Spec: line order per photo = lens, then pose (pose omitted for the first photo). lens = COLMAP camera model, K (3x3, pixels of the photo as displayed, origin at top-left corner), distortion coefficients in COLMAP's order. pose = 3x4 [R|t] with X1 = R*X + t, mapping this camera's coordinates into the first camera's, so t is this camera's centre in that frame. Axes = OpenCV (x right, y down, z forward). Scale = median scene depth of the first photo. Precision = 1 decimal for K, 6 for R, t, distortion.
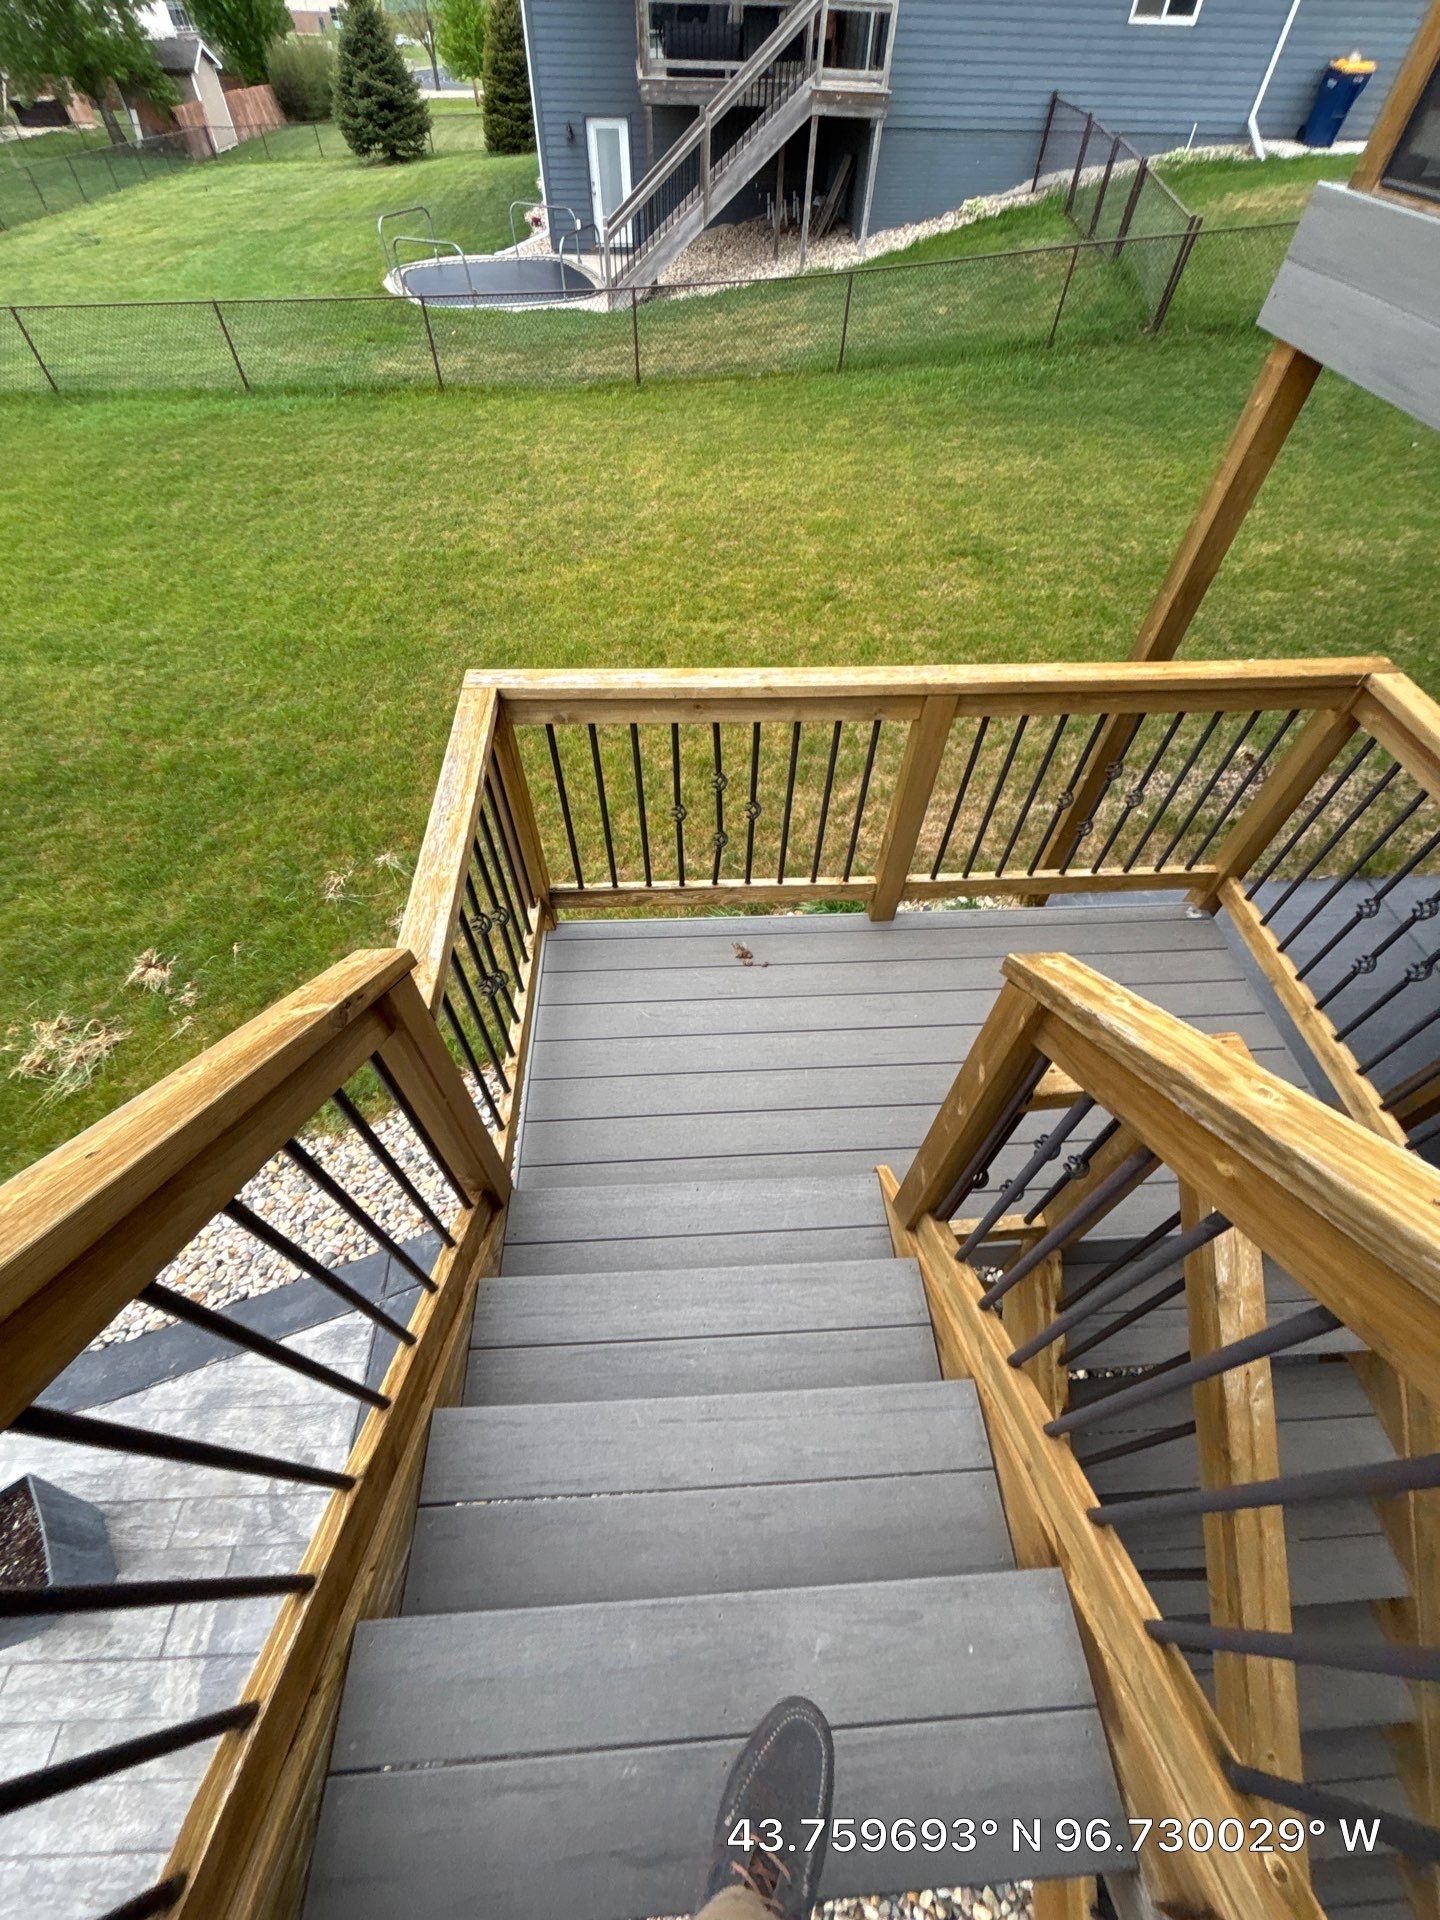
lens RADIAL K [[773.9, 0, 722.1], [0, 773.9, 956.5], [0, 0, 1]] dist [0.000484, -0.000413]
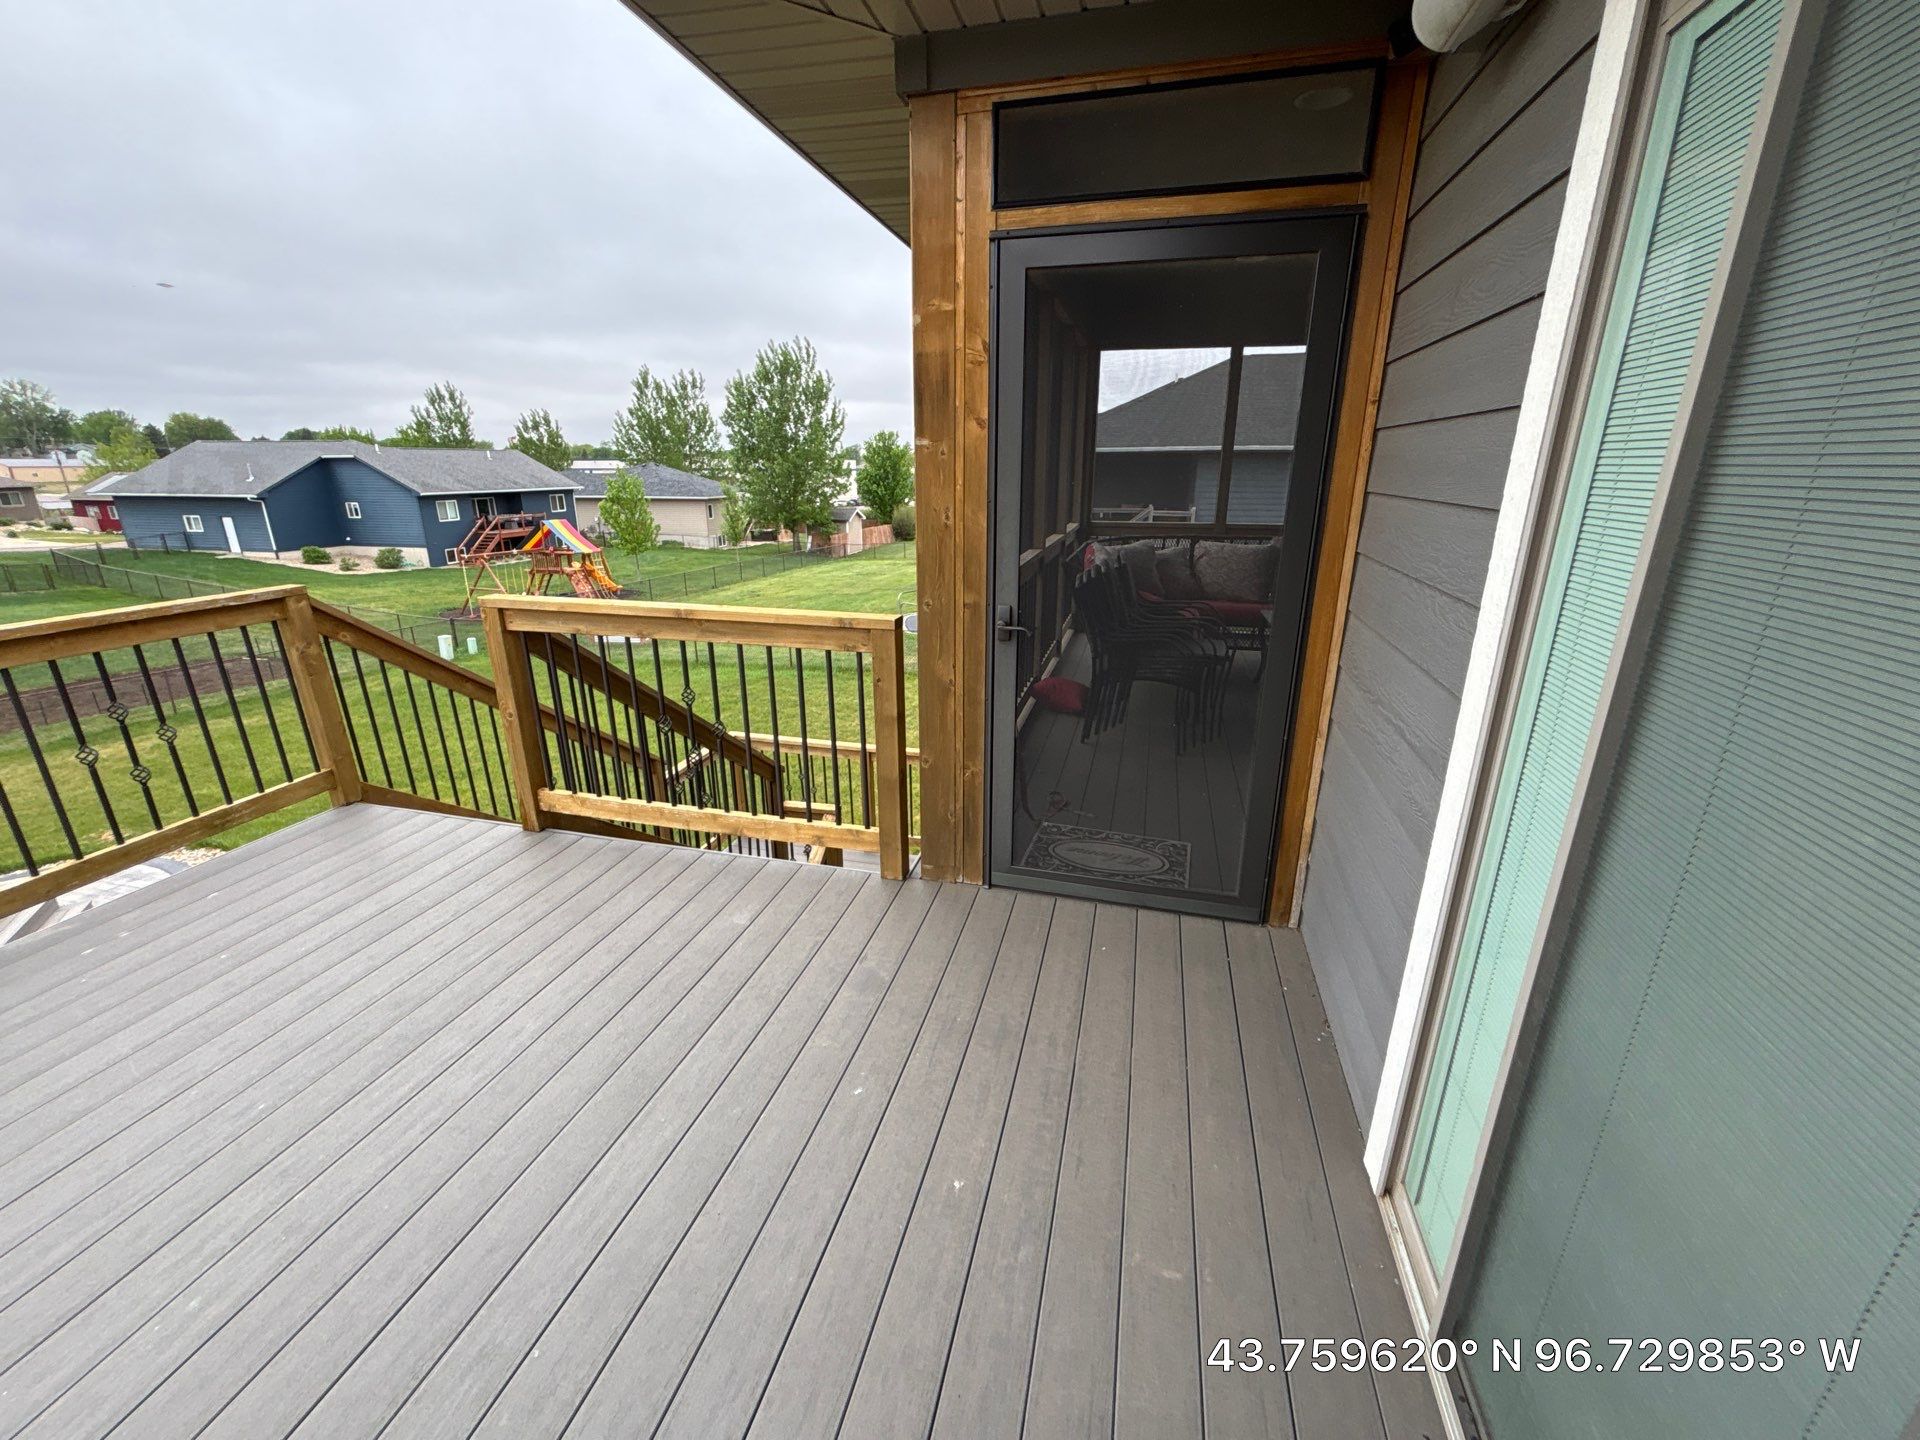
lens RADIAL K [[773.9, 0, 956.6], [0, 773.9, 713.8], [0, 0, 1]] dist [0.000484, -0.000413]
pose [[0.952059, 0.074871, -0.296611, 0.338719], [-0.228120, 0.819777, -0.525288, 0.228988], [0.203827, 0.567768, 0.797555, -0.311737]]
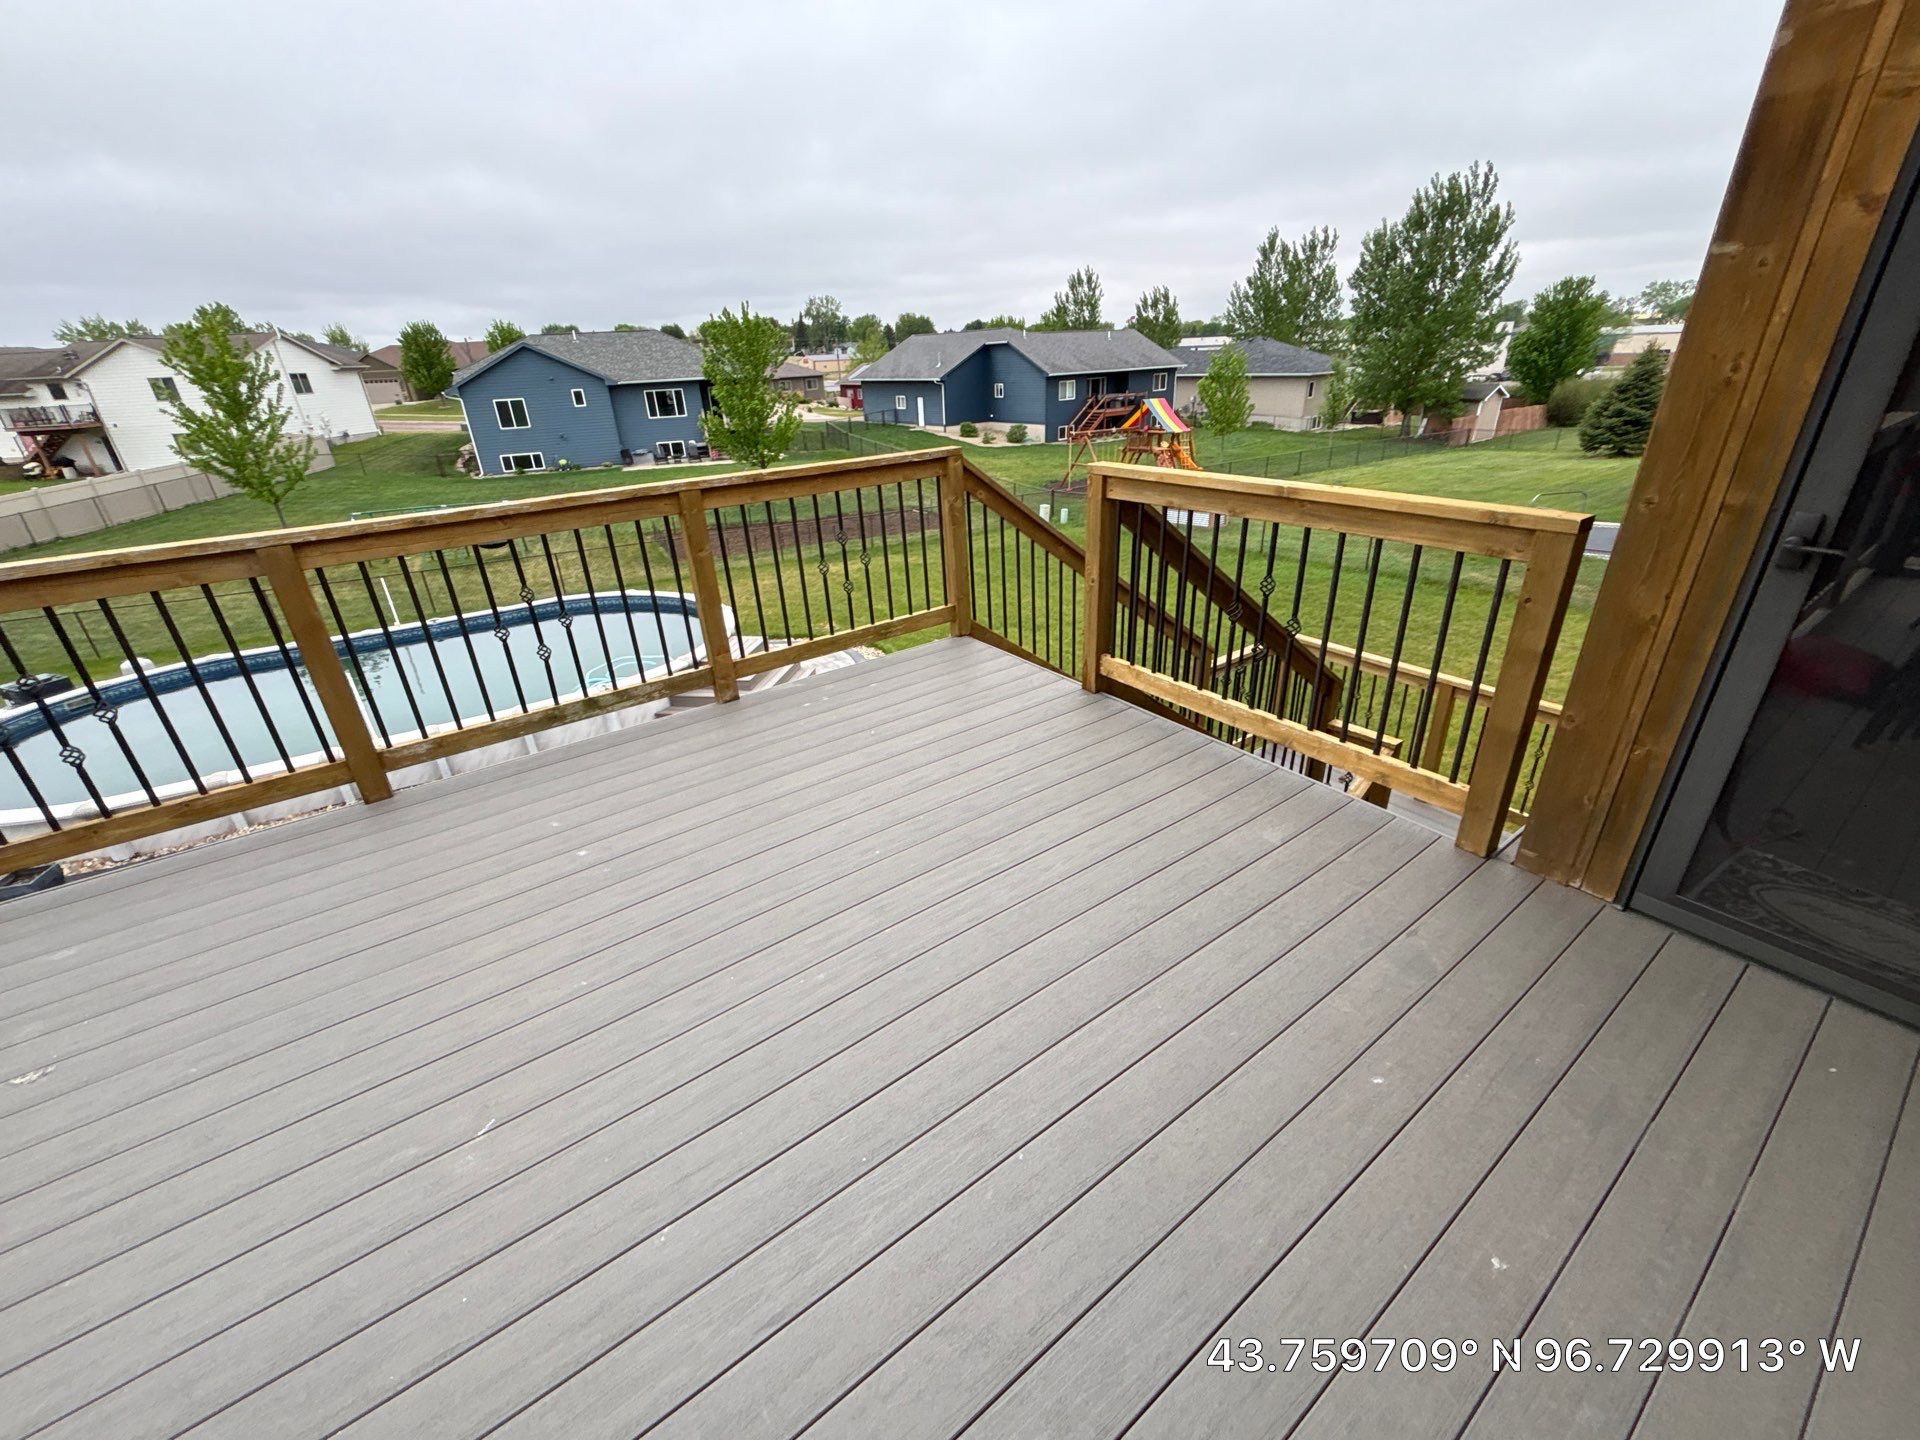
lens RADIAL K [[773.9, 0, 959.1], [0, 773.9, 714.6], [0, 0, 1]] dist [0.000484, -0.000413]
pose [[0.536018, 0.318415, -0.781854, 0.322017], [-0.628803, 0.768544, -0.118095, 0.225617], [0.563286, 0.554933, 0.612174, -0.302423]]
